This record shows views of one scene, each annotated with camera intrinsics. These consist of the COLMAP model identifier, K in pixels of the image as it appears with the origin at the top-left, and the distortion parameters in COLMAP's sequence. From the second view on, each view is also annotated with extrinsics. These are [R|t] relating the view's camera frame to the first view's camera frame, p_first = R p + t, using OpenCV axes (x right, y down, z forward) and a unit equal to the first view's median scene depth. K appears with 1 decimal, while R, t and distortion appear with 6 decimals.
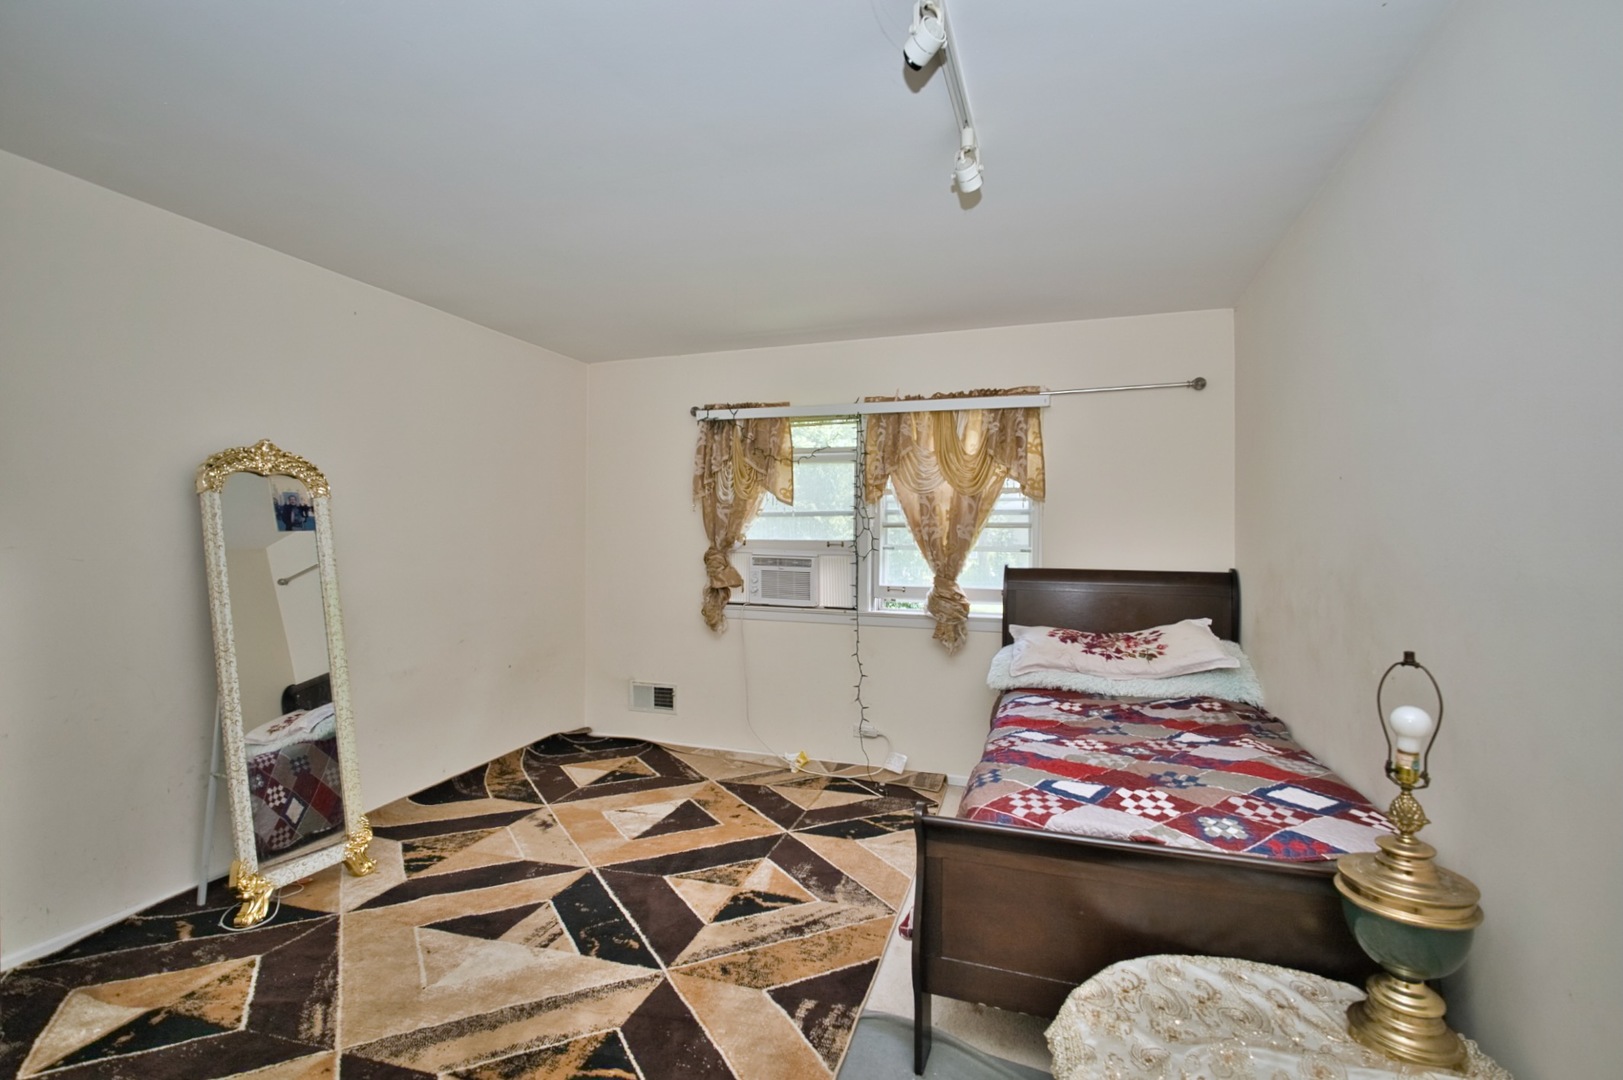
lens RADIAL K [[708.1, 0, 815.3], [0, 708.1, 540.3], [0, 0, 1]] dist [-0.023009, 0.006224]
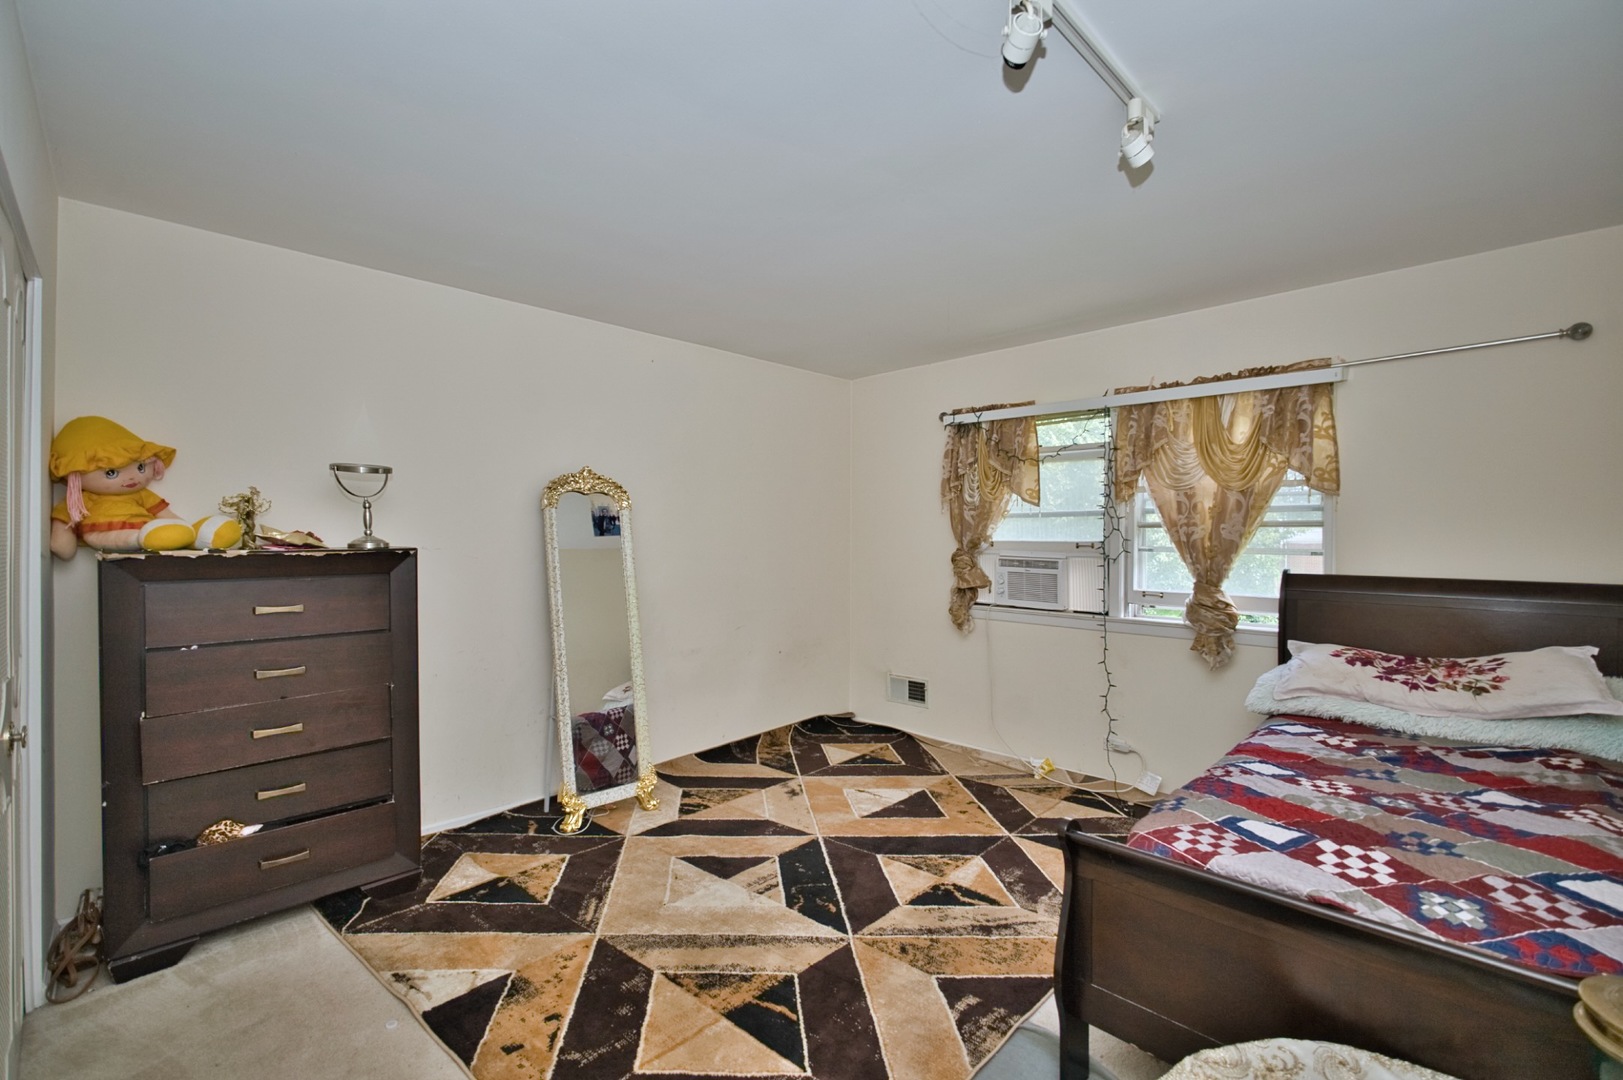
lens RADIAL K [[692.4, 0, 809.1], [0, 692.4, 541.1], [0, 0, 1]] dist [-0.023799, 0.006397]
pose [[0.906115, -0.002203, -0.423025, 0.141441], [0.002896, 0.999995, 0.000996, -0.004257], [0.423021, -0.002128, 0.906117, 0.001621]]
